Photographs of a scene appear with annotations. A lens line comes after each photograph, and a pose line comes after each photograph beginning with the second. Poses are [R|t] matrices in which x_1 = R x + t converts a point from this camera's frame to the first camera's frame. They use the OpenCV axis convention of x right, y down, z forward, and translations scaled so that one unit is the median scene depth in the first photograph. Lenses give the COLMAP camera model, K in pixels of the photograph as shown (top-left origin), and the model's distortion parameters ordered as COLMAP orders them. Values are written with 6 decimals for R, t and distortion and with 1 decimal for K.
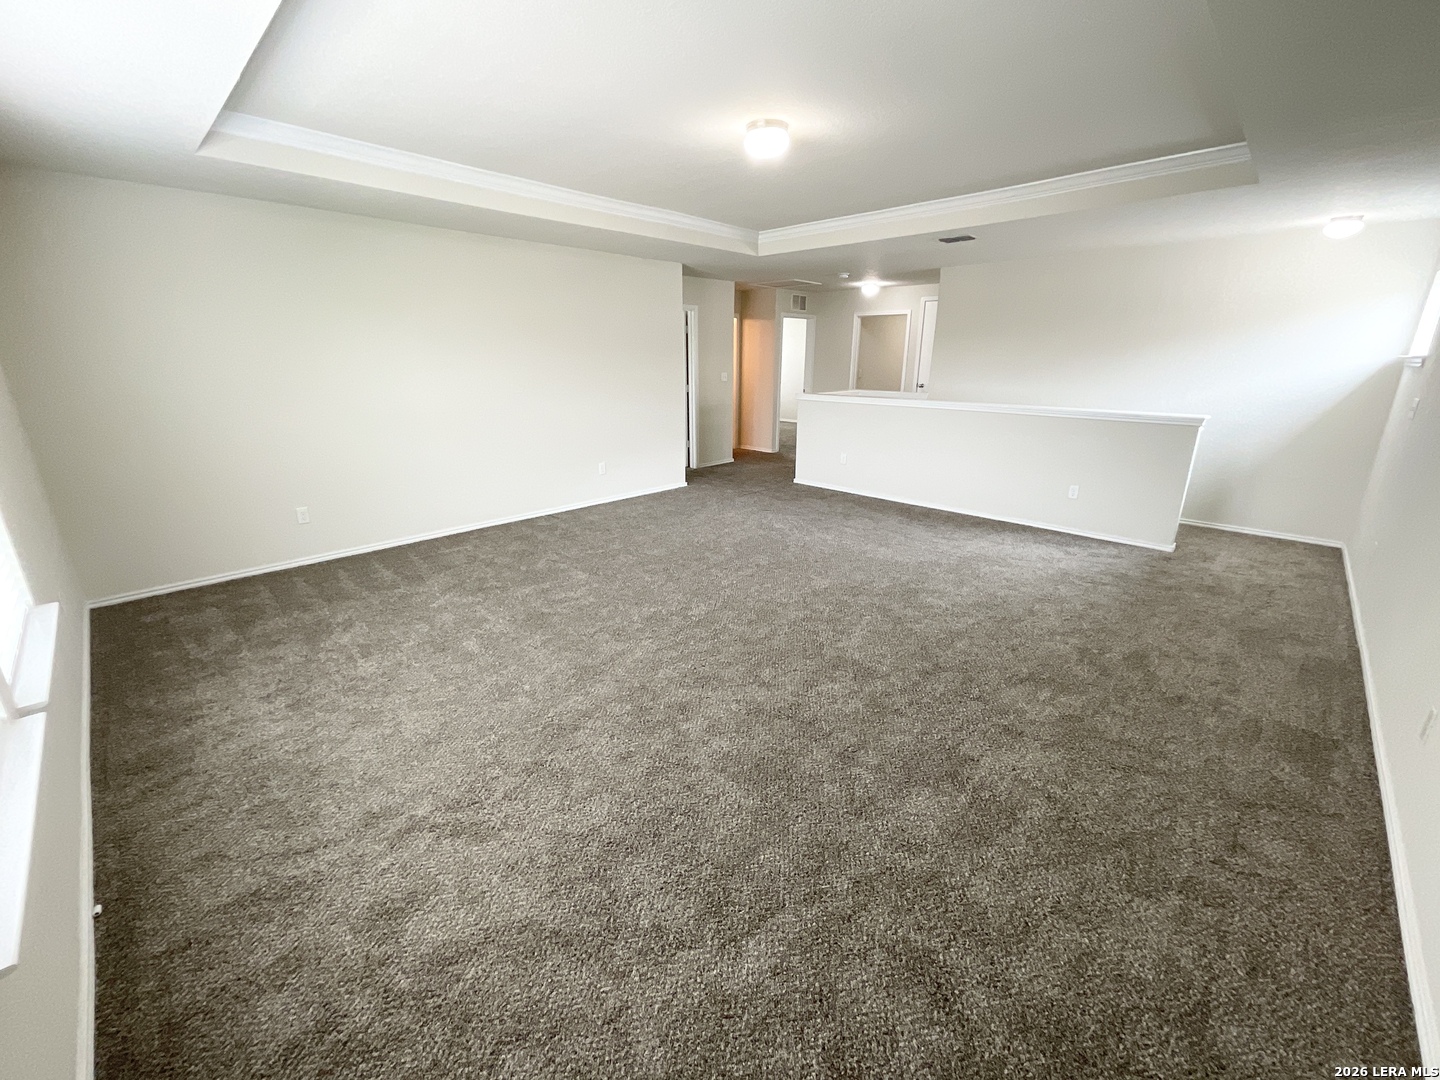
lens RADIAL K [[583.2, 0, 722.8], [0, 583.2, 540.8], [0, 0, 1]] dist [-0.002499, -0.001432]
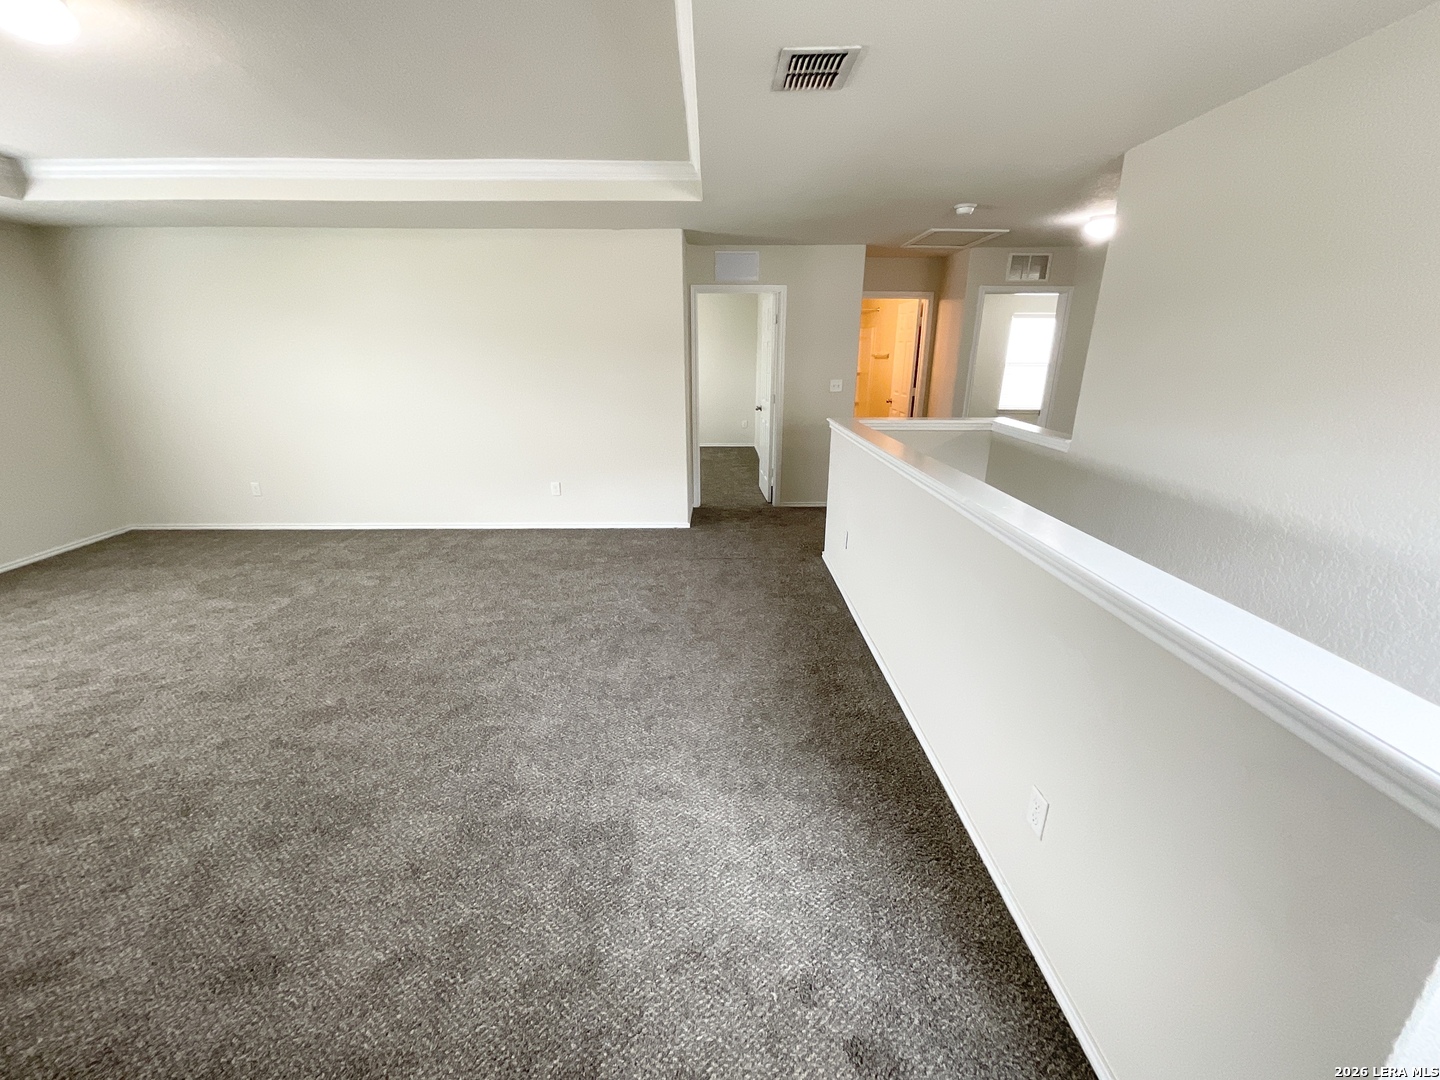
lens RADIAL K [[583.2, 0, 718.4], [0, 583.2, 535.8], [0, 0, 1]] dist [-0.002499, -0.001432]
pose [[0.704652, 0.211199, -0.677392, 0.687498], [-0.213656, 0.973522, 0.081273, -0.221150], [0.676621, 0.087459, 0.731119, 0.686460]]
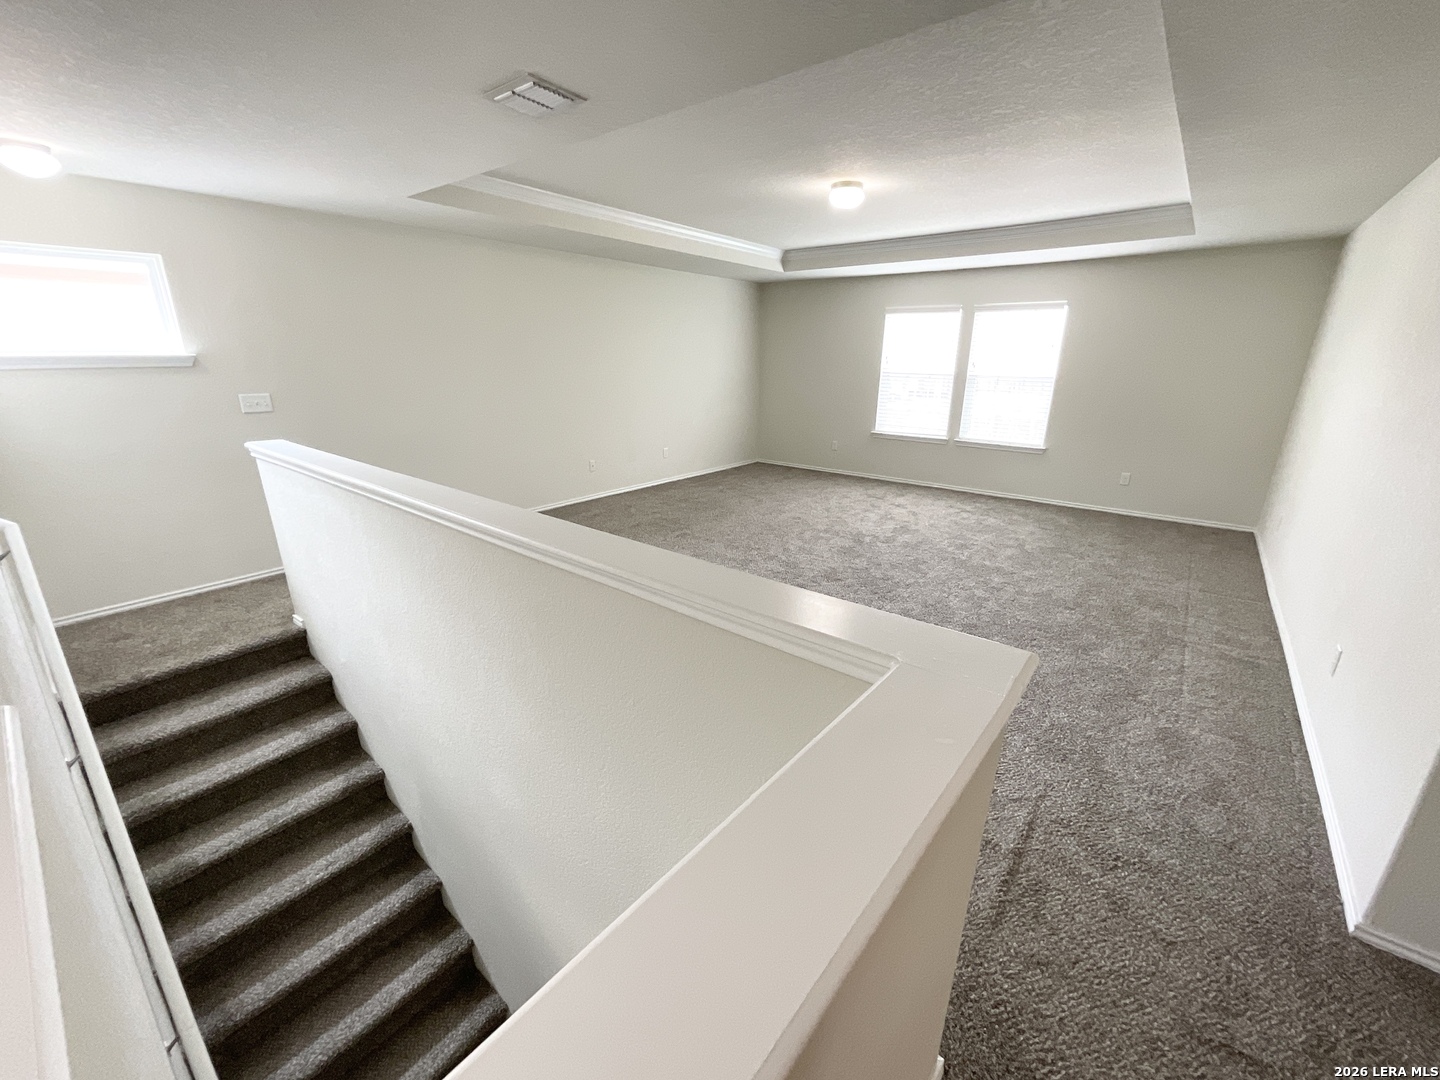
lens RADIAL K [[583.2, 0, 720.6], [0, 583.2, 536.6], [0, 0, 1]] dist [-0.002499, -0.001432]
pose [[-0.995608, 0.009153, -0.093174, 0.292374], [-0.046611, 0.814644, 0.578086, -0.488767], [0.081195, 0.579890, -0.810639, 1.537822]]
